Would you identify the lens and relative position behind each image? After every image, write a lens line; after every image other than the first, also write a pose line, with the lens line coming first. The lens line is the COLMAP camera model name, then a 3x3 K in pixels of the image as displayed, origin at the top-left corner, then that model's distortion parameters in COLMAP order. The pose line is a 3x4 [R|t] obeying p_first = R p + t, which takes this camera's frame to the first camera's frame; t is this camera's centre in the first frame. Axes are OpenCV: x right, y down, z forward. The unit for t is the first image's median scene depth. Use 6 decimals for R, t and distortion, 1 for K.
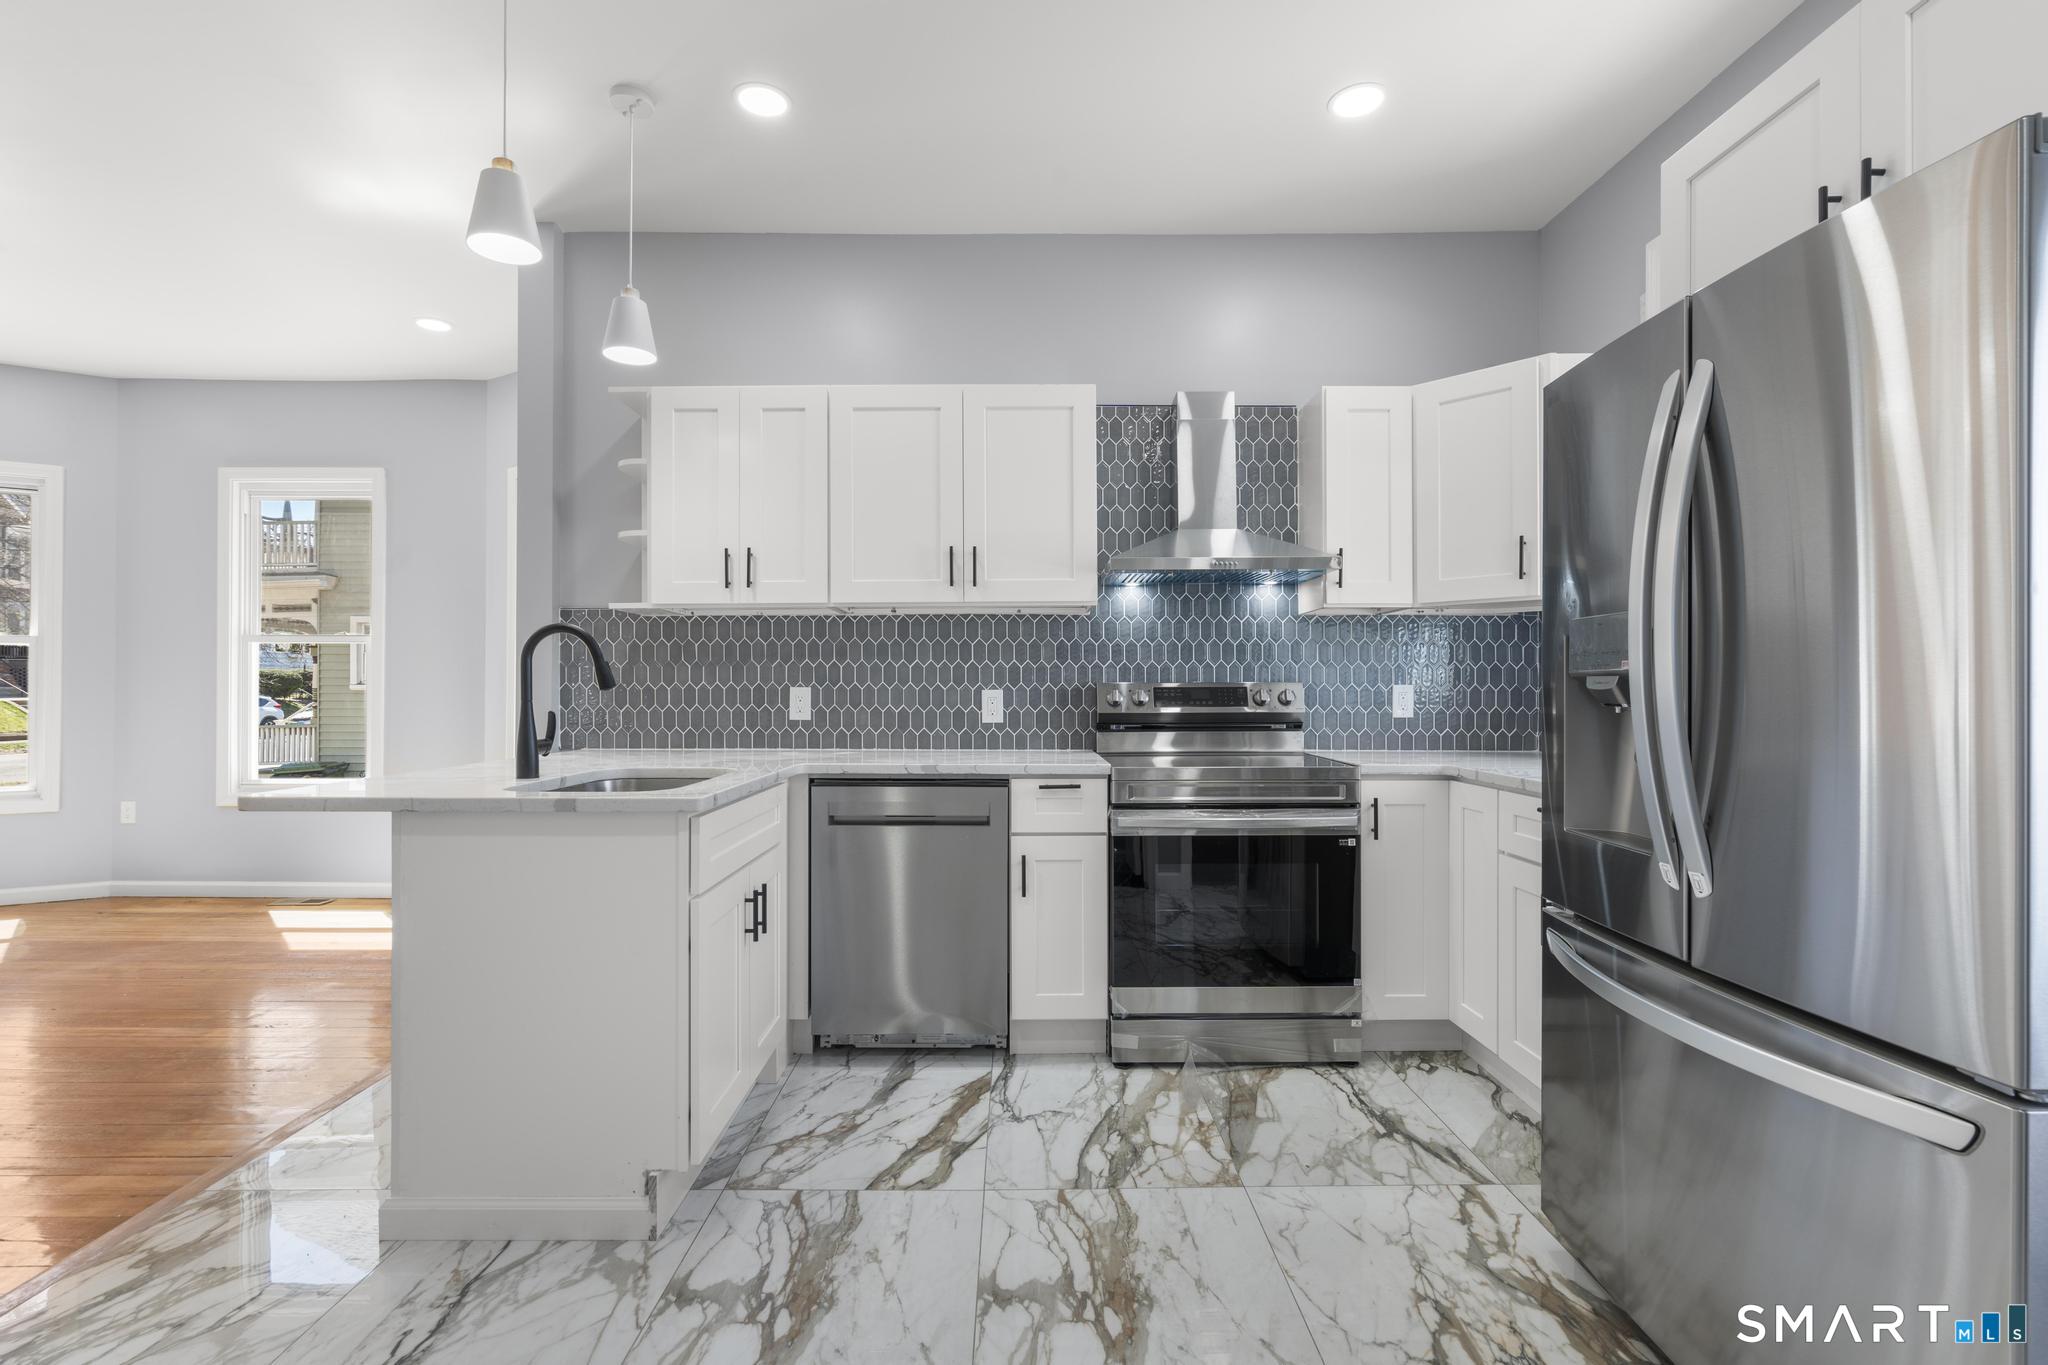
lens RADIAL K [[914.1, 0, 1021.9], [0, 914.1, 686.2], [0, 0, 1]] dist [-0.013783, 0.005487]
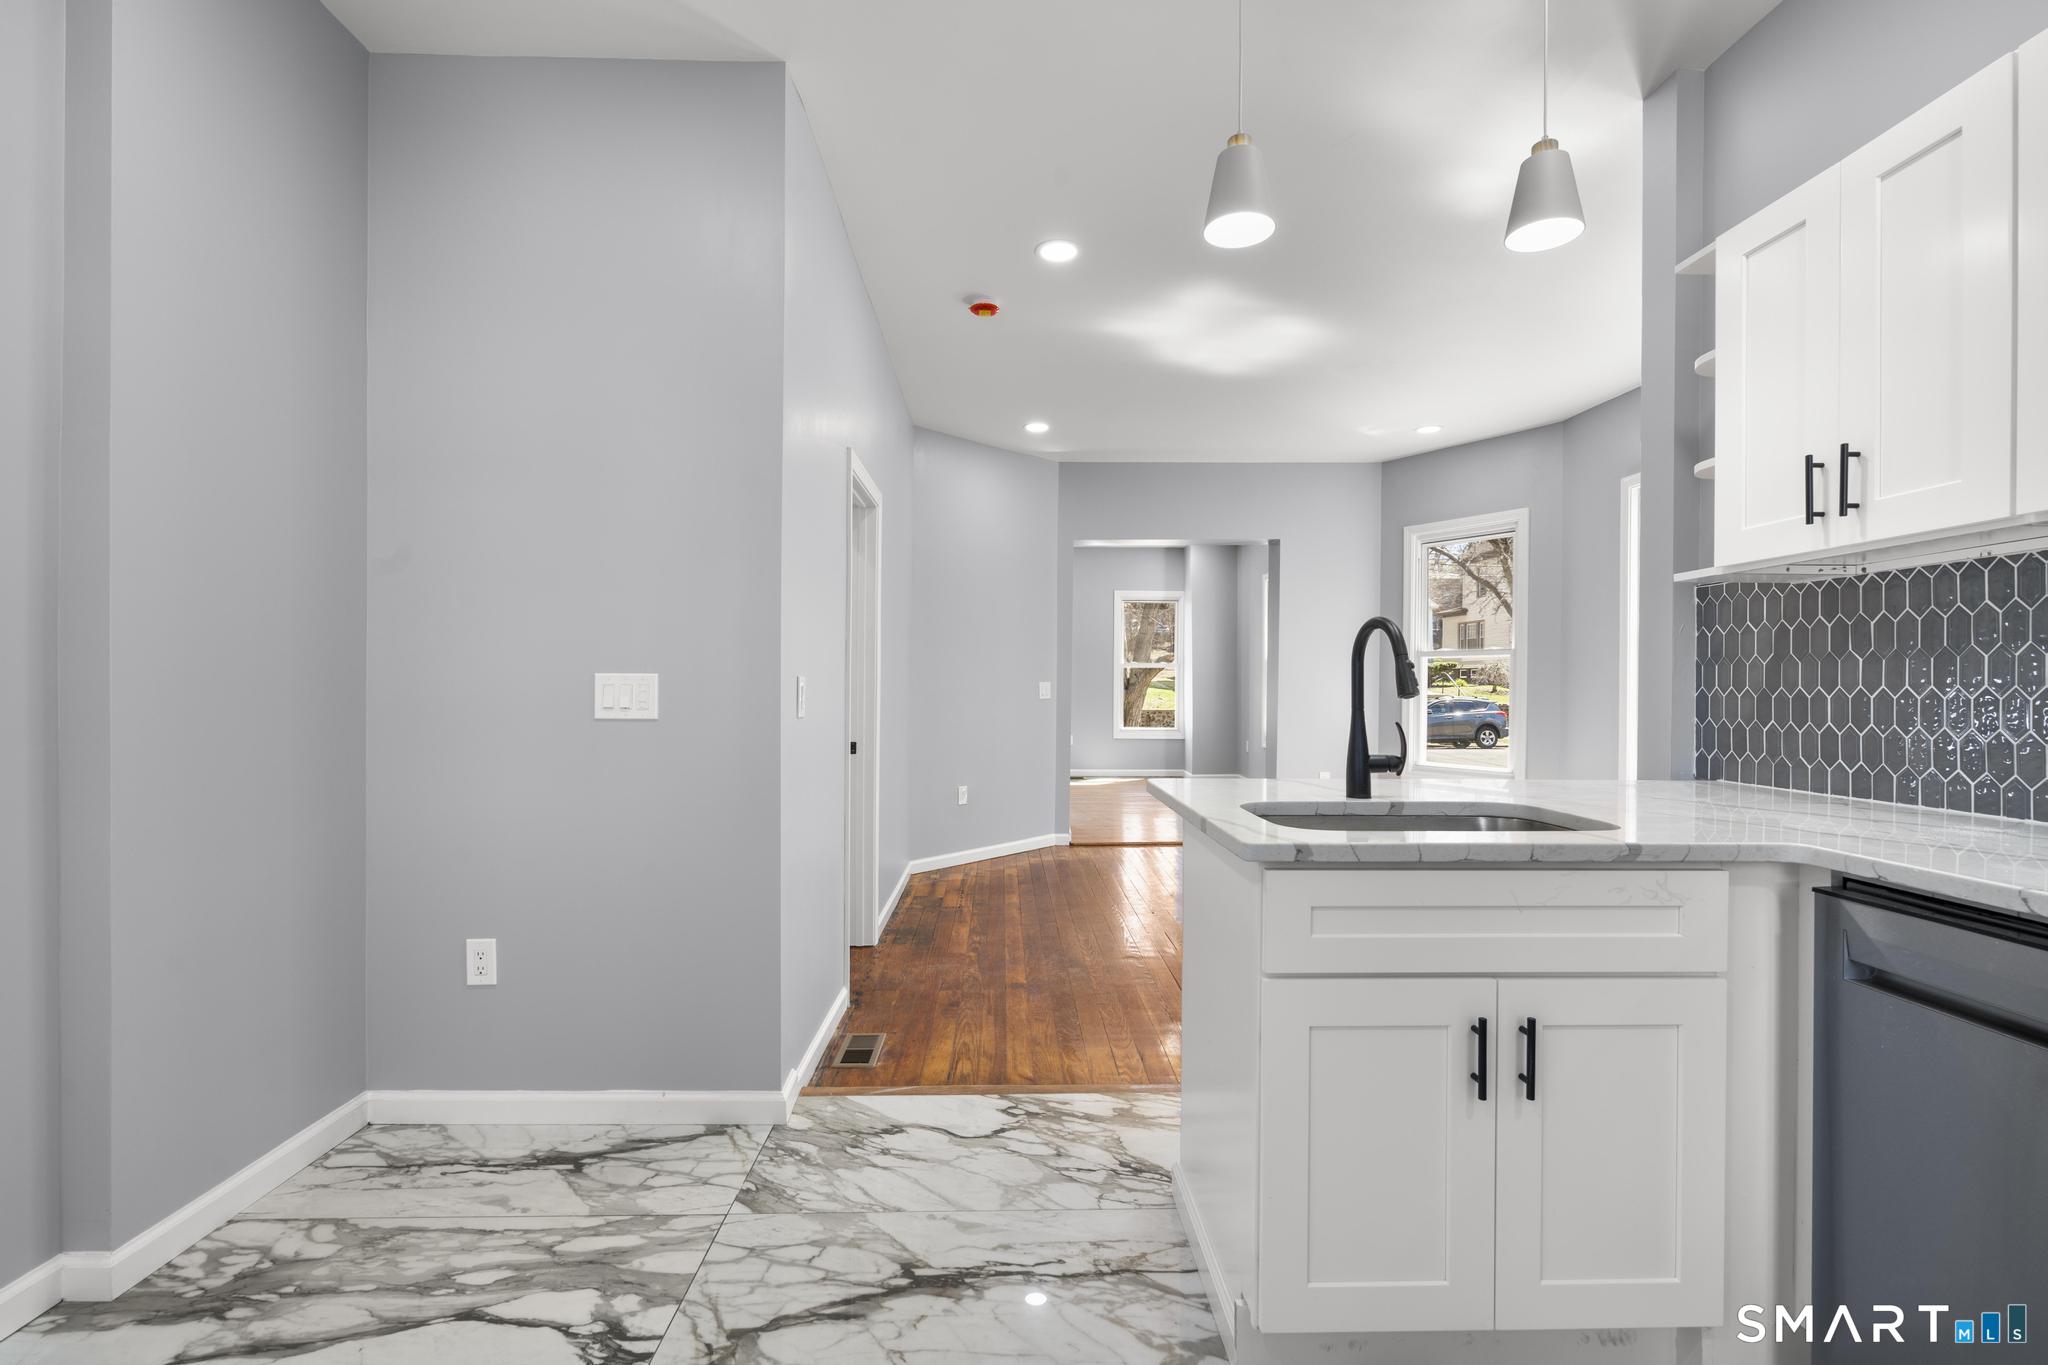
lens RADIAL K [[914.1, 0, 1021.9], [0, 914.1, 686.2], [0, 0, 1]] dist [-0.013783, 0.005487]
pose [[0.016445, -0.001100, -0.999864, 0.246795], [-0.002832, 0.999995, -0.001147, -0.002626], [0.999861, 0.002851, 0.016442, 0.500420]]
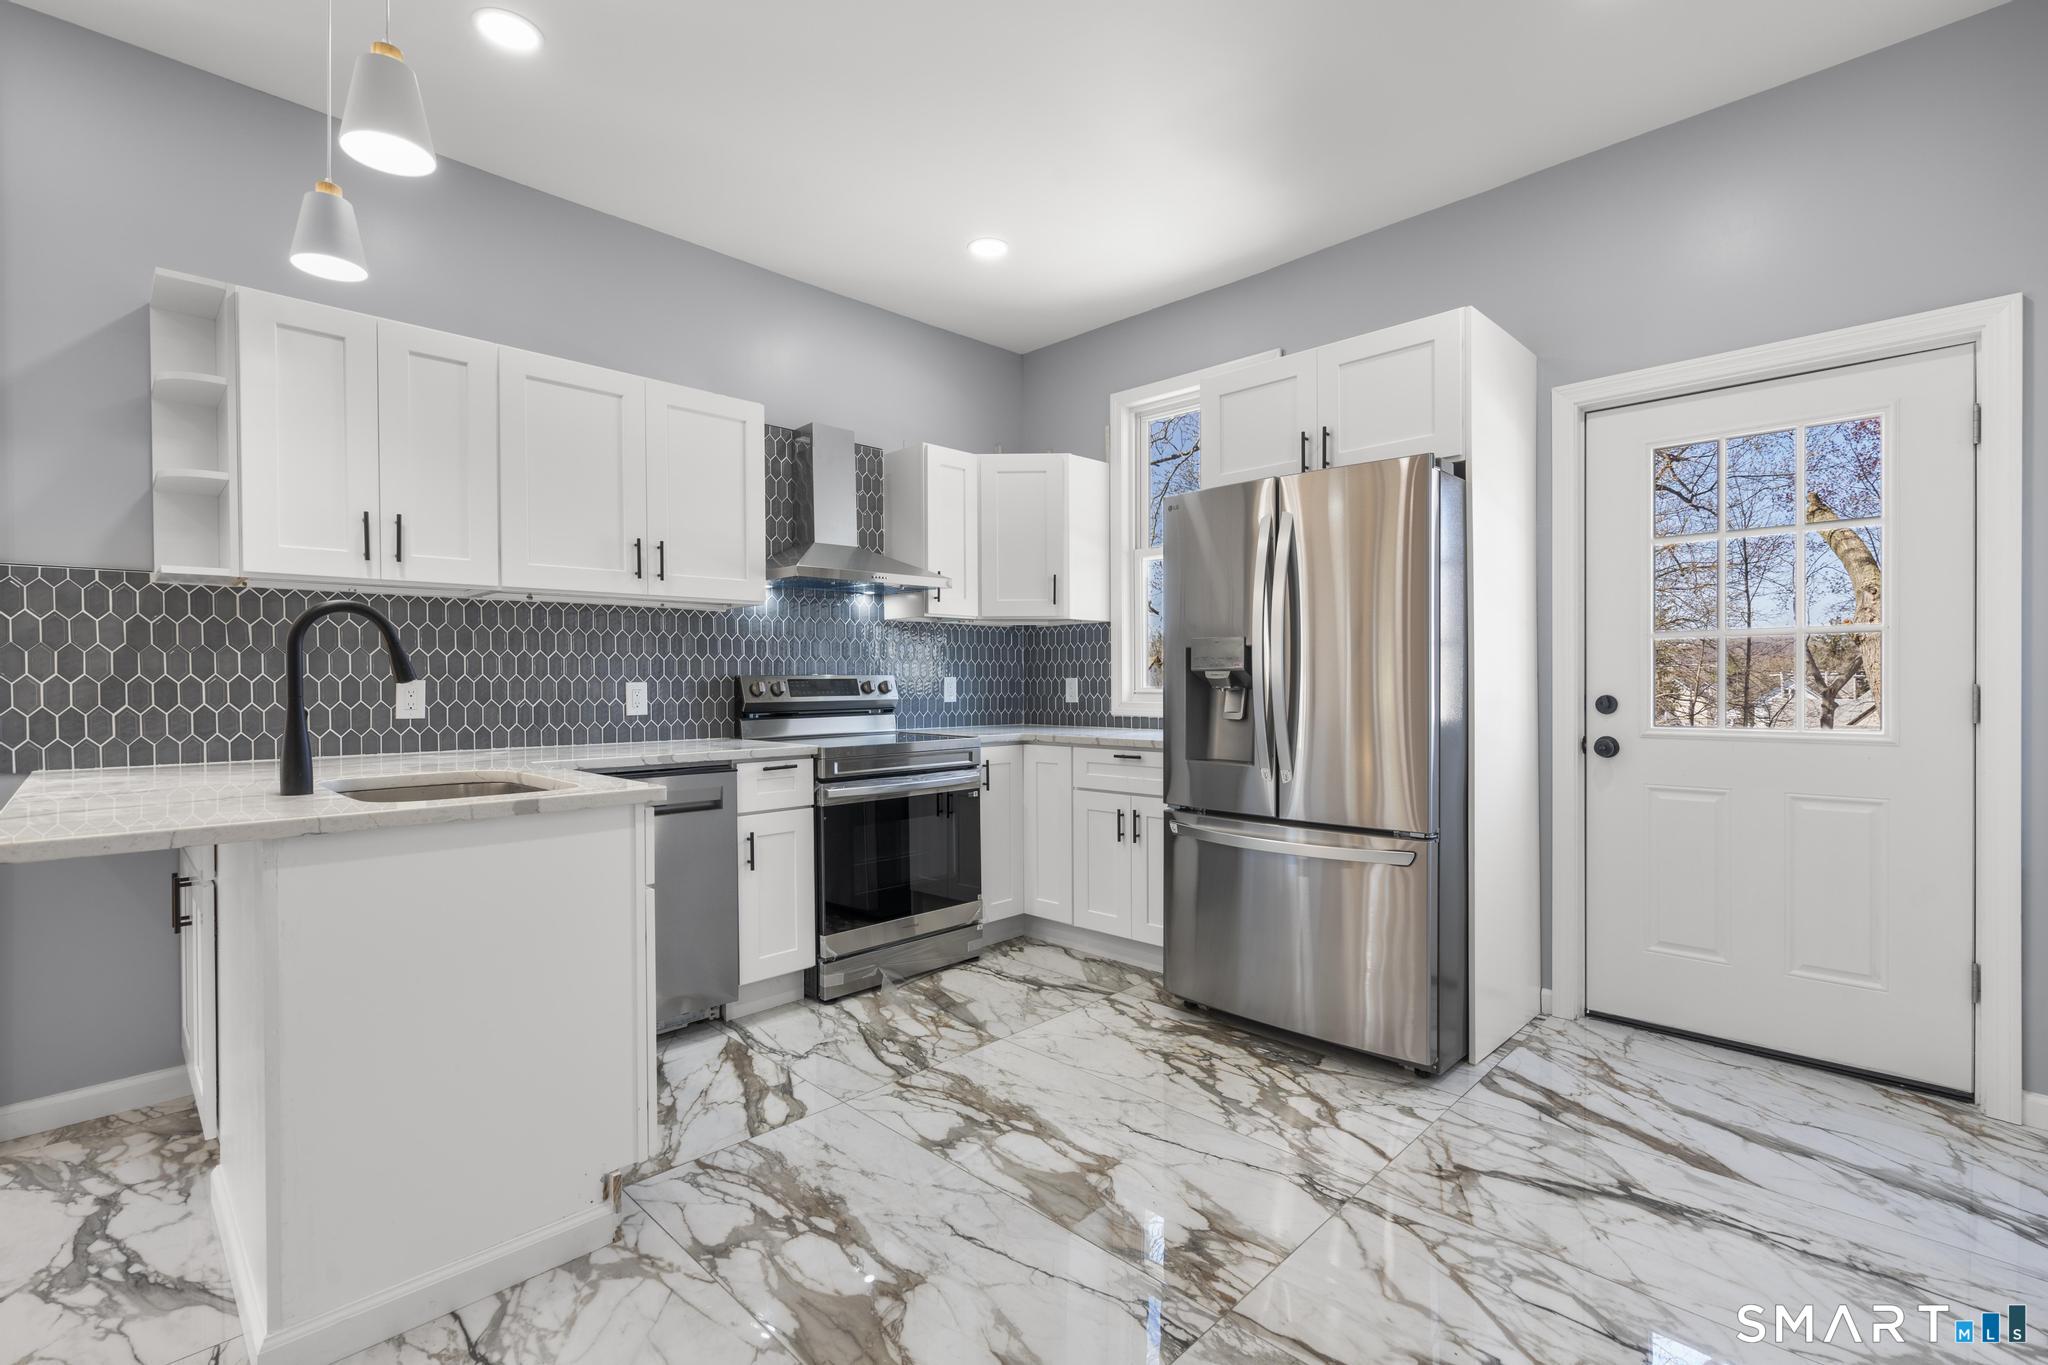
lens RADIAL K [[914.1, 0, 1021.9], [0, 914.1, 686.2], [0, 0, 1]] dist [-0.013783, 0.005487]
pose [[0.706942, -0.007252, 0.707234, -0.495232], [0.002647, 0.999968, 0.007608, 0.002133], [-0.707266, -0.003506, 0.706939, -0.001187]]
